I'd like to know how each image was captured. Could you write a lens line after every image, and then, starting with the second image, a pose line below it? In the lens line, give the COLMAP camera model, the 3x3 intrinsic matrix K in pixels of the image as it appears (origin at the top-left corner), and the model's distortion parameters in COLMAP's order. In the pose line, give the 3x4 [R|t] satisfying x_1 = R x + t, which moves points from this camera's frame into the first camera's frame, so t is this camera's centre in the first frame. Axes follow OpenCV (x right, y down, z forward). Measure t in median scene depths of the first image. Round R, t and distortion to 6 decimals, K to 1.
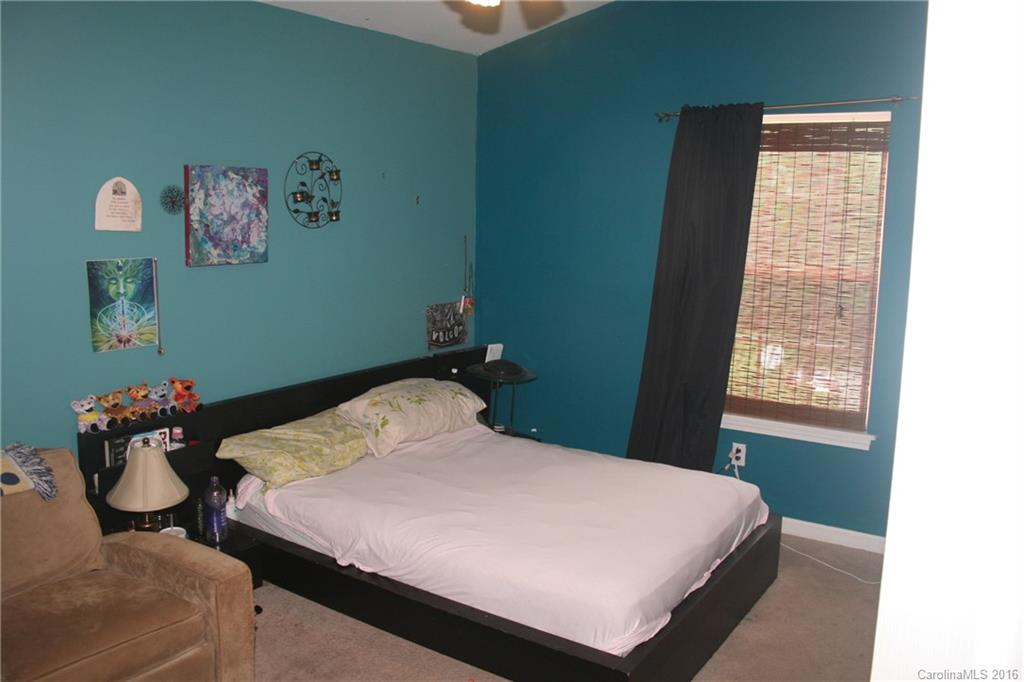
lens RADIAL K [[848.3, 0, 512.0], [0, 848.3, 341.0], [0, 0, 1]] dist [-0.159120, 0.140106]
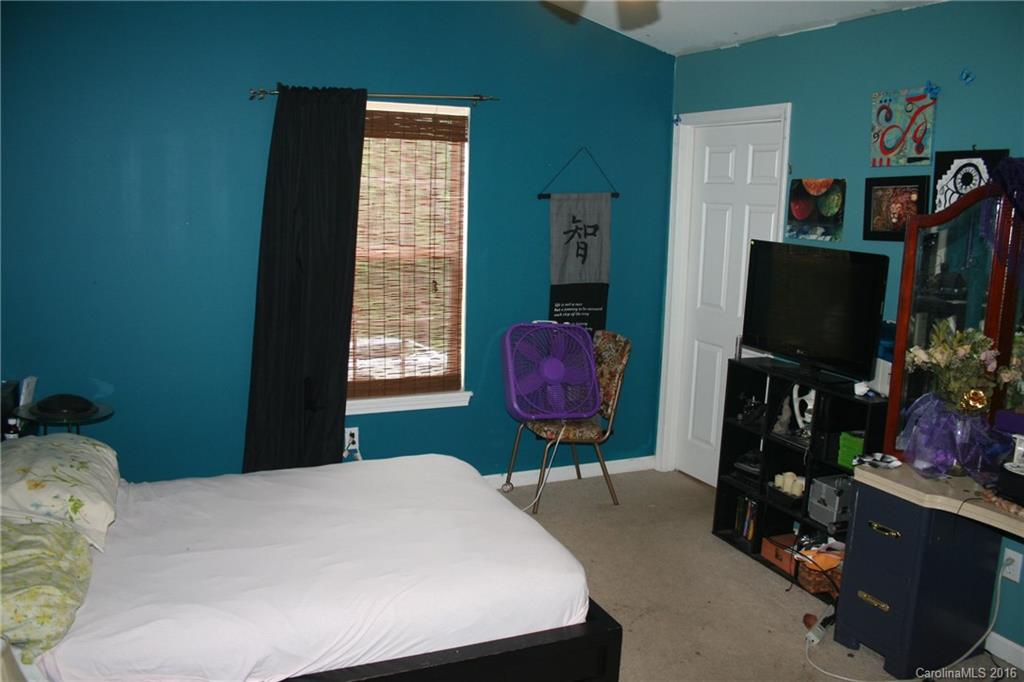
lens RADIAL K [[848.3, 0, 512.0], [0, 848.3, 341.0], [0, 0, 1]] dist [-0.159120, 0.140106]
pose [[0.538152, -0.145730, 0.830154, -0.486303], [0.117842, 0.988274, 0.097095, -0.060414], [-0.834569, 0.045575, 0.549015, 0.301550]]
